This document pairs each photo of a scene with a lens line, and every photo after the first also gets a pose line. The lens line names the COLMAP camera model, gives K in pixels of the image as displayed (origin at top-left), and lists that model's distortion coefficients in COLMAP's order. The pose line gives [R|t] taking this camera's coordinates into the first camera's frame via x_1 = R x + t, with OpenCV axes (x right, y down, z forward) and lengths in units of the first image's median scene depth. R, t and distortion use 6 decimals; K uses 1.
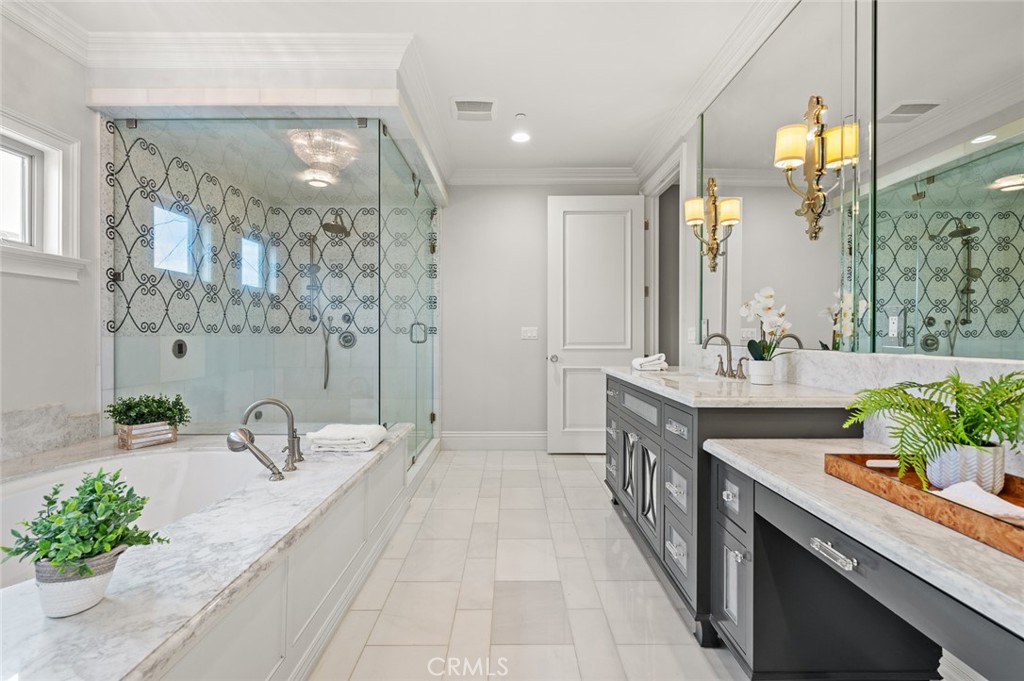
lens RADIAL K [[462.8, 0, 509.9], [0, 462.8, 337.7], [0, 0, 1]] dist [-0.000918, 0.000694]
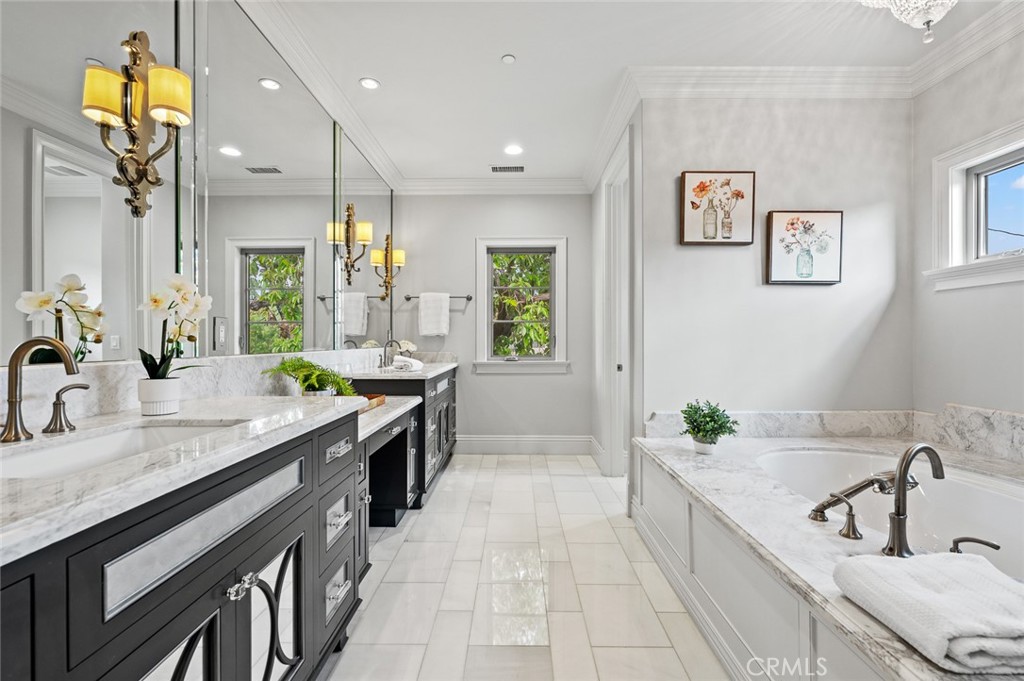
lens RADIAL K [[462.8, 0, 513.2], [0, 462.8, 341.4], [0, 0, 1]] dist [-0.000918, 0.000694]
pose [[-0.999964, -0.000344, 0.008468, 0.029954], [-0.000294, 0.999983, 0.005865, -0.011896], [-0.008470, 0.005862, -0.999947, 2.048902]]
